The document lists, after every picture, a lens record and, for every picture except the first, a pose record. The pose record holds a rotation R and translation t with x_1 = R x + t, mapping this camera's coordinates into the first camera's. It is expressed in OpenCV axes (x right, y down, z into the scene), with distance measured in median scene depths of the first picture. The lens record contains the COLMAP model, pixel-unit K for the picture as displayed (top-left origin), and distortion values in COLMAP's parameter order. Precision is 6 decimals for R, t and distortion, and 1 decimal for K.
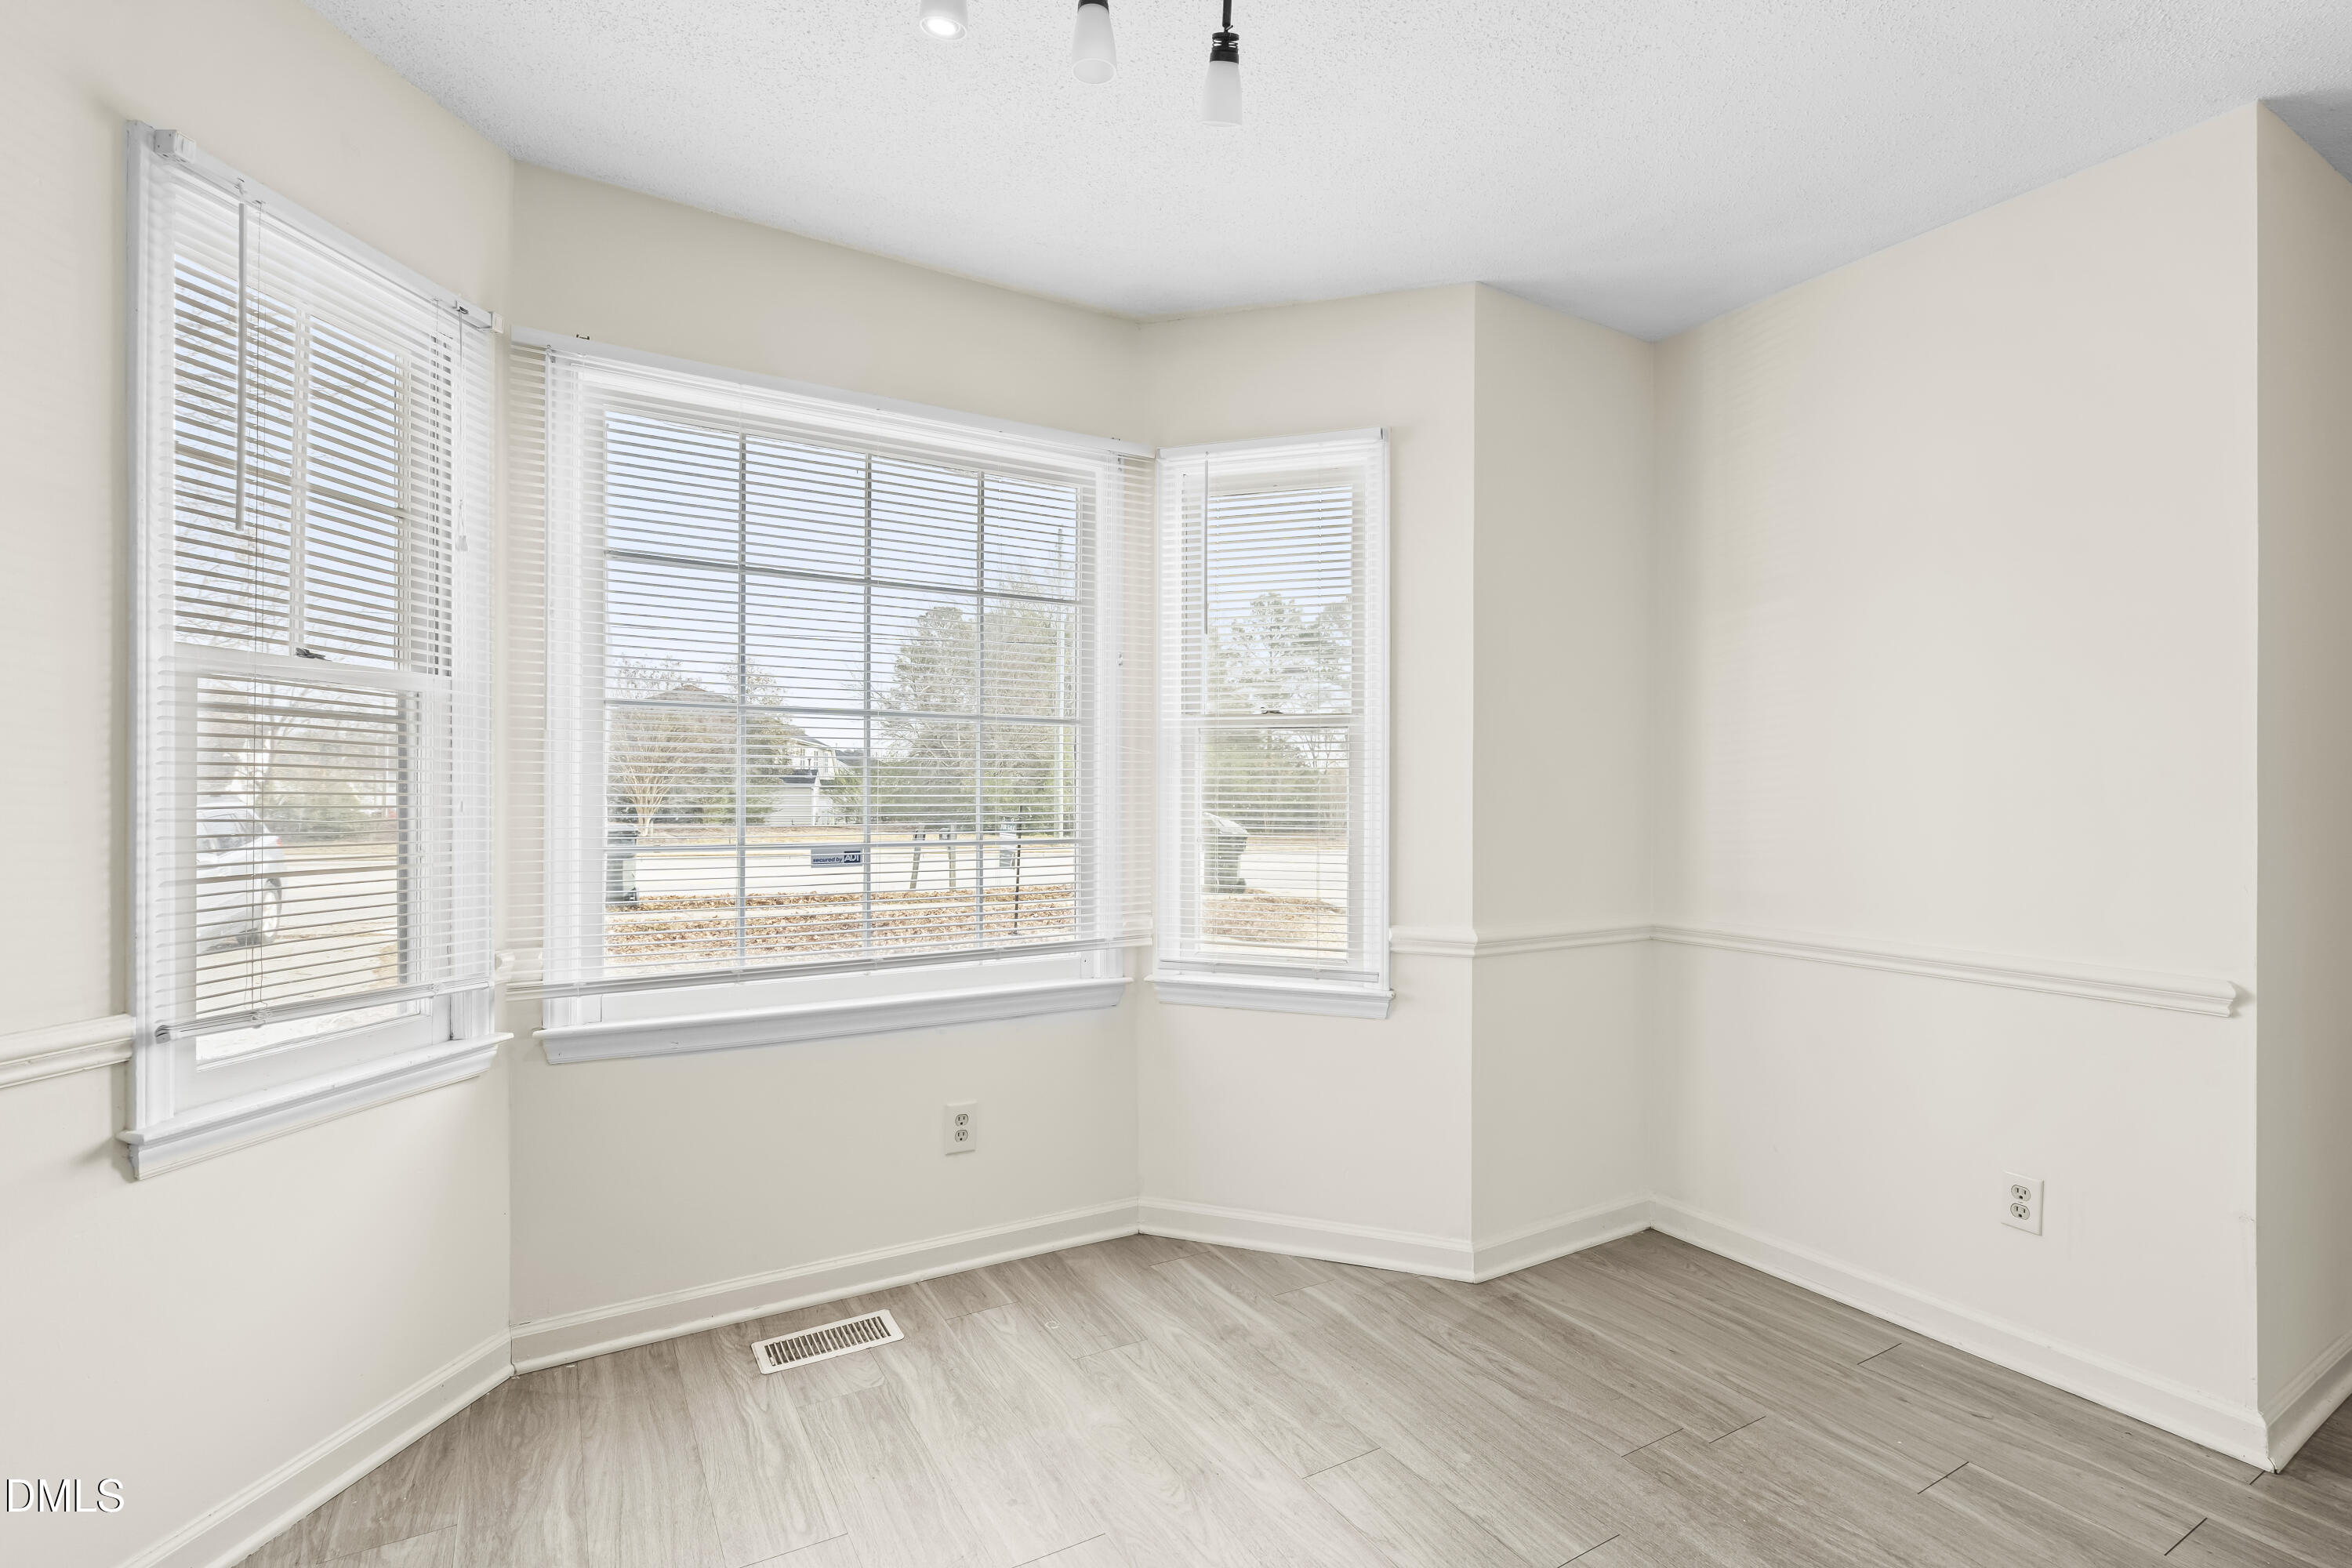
lens RADIAL K [[1075.2, 0, 1172.0], [0, 1075.2, 792.2], [0, 0, 1]] dist [-0.006790, 0.002242]
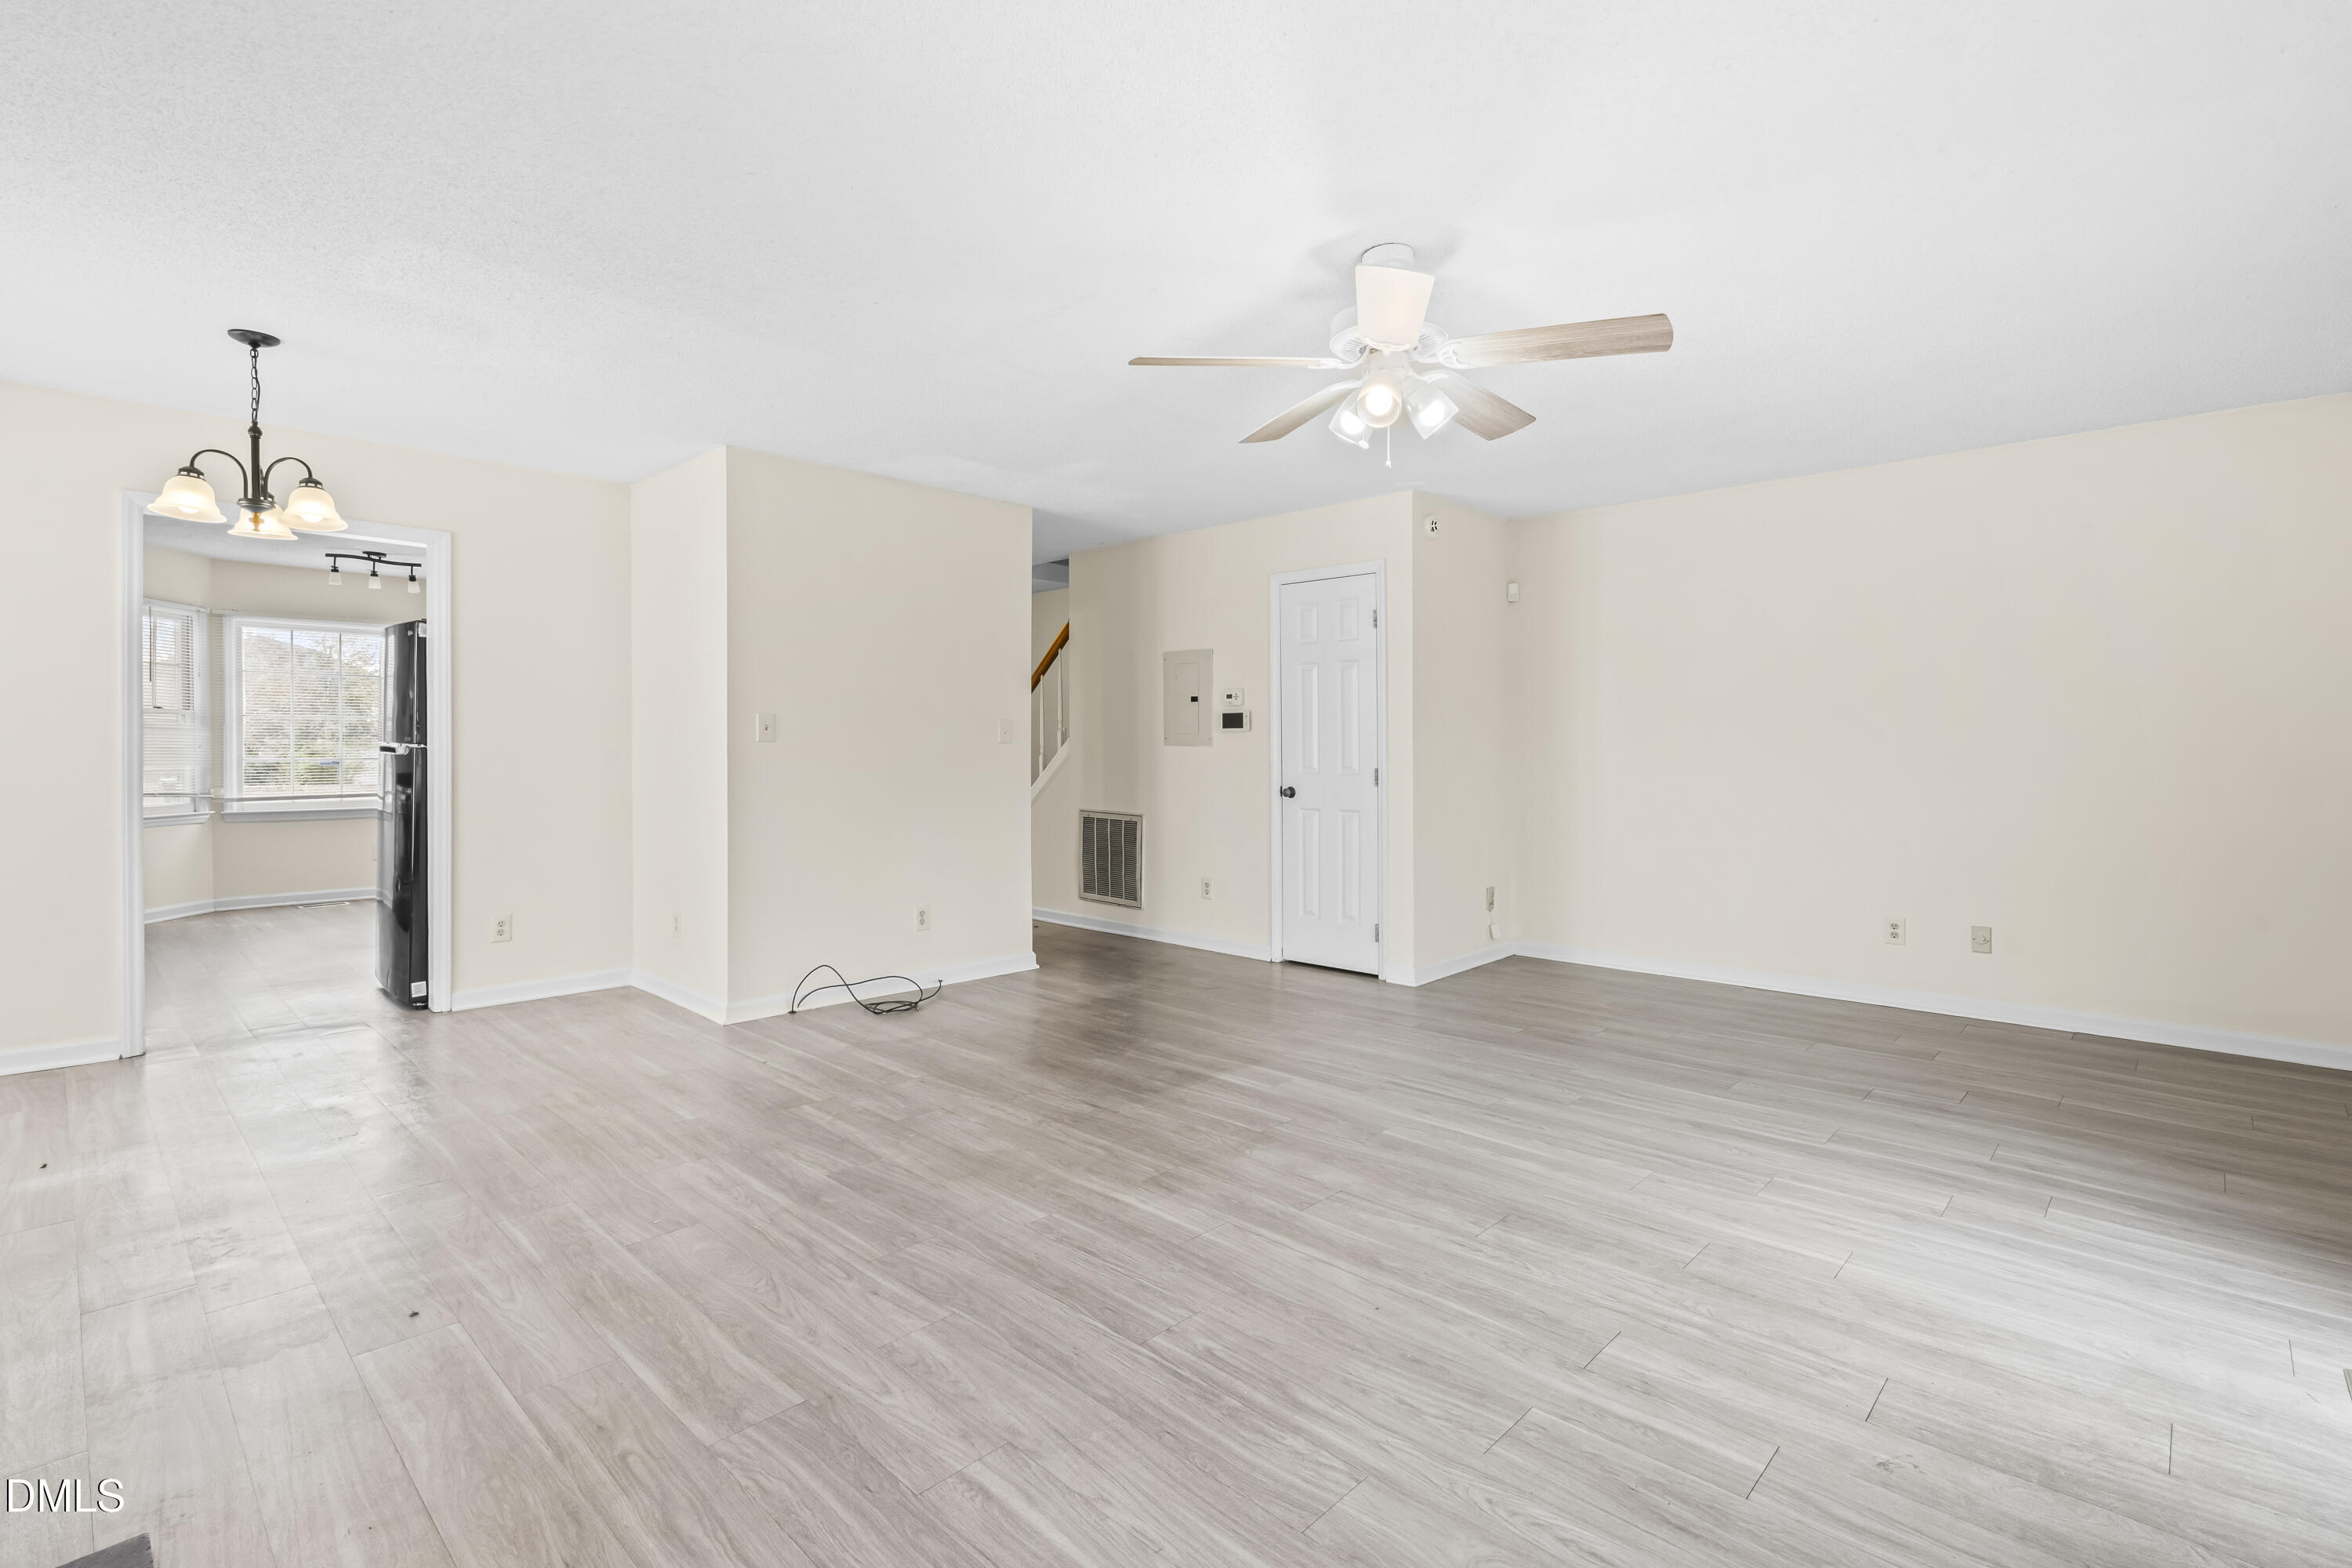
lens RADIAL K [[1075.2, 0, 1135.9], [0, 1075.2, 753.9], [0, 0, 1]] dist [-0.006790, 0.002242]
pose [[0.964905, -0.001757, 0.262593, 1.312614], [0.001342, 0.999998, 0.001760, 0.033284], [-0.262595, -0.001346, 0.964905, -3.027737]]
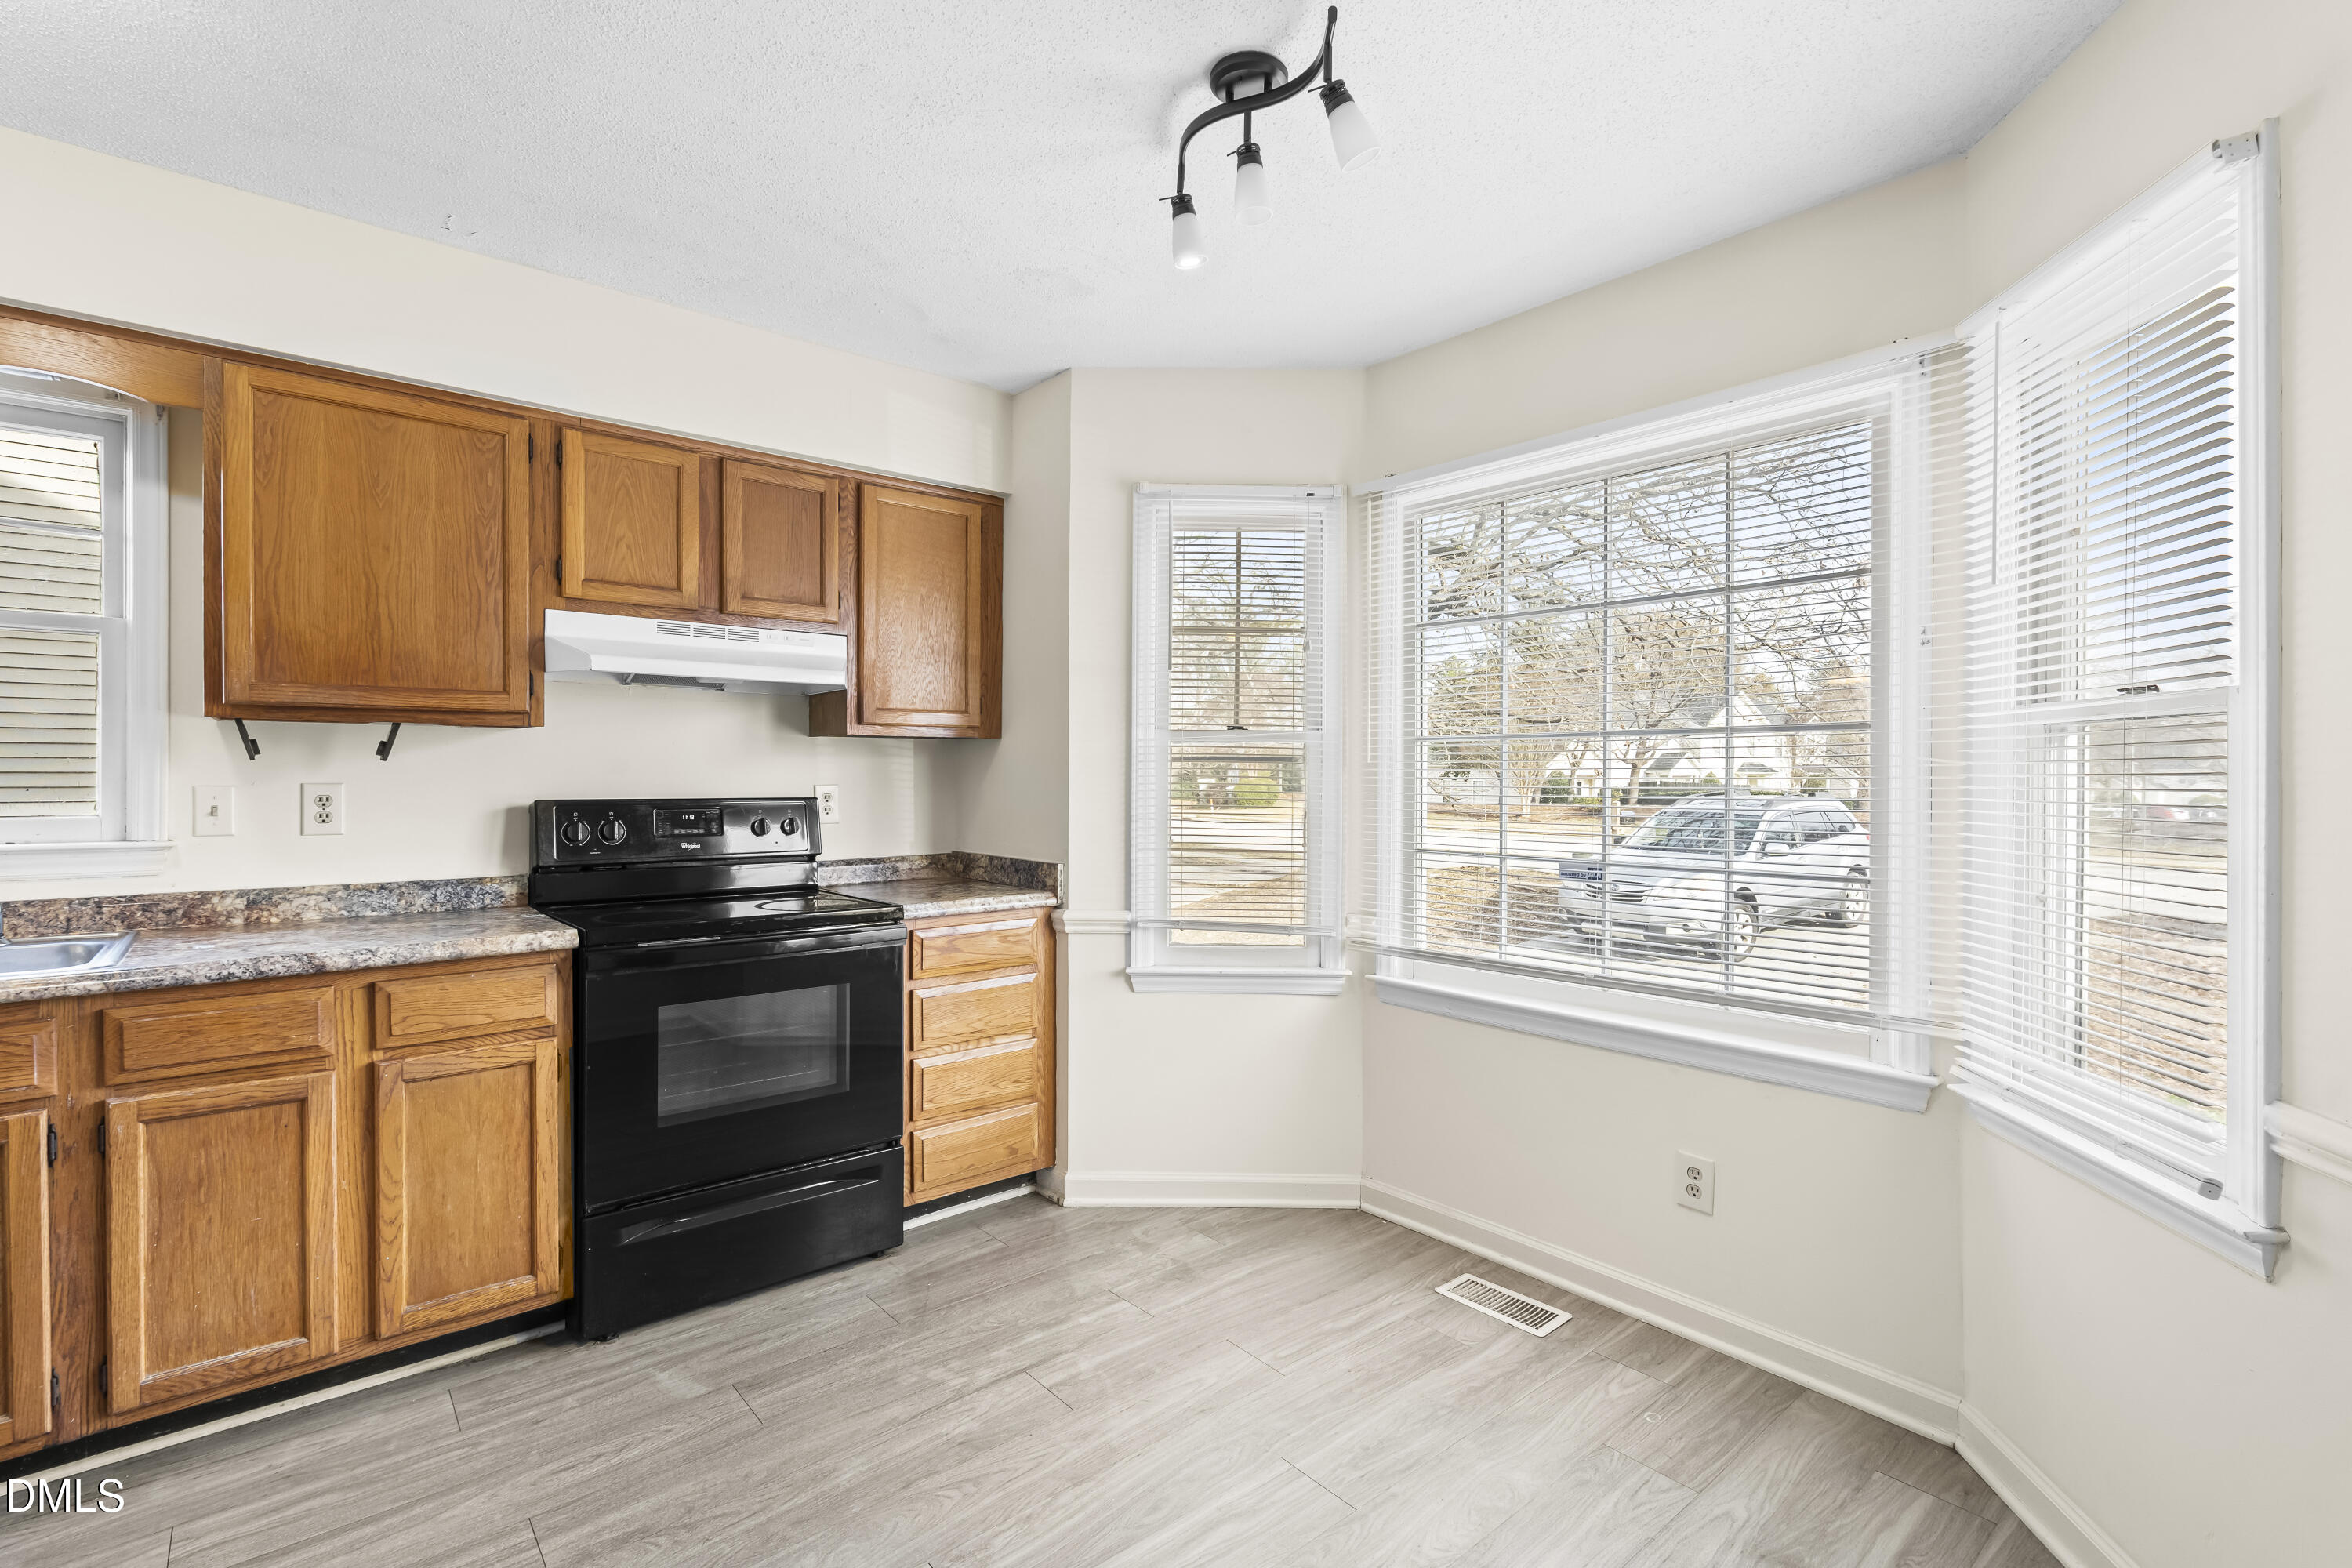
lens RADIAL K [[1075.2, 0, 1180.9], [0, 1075.2, 771.4], [0, 0, 1]] dist [-0.006790, 0.002242]
pose [[0.181515, -0.008233, -0.983354, 0.735925], [-0.010430, 0.999893, -0.010297, -0.026576], [0.983333, 0.012125, 0.181410, 0.475460]]
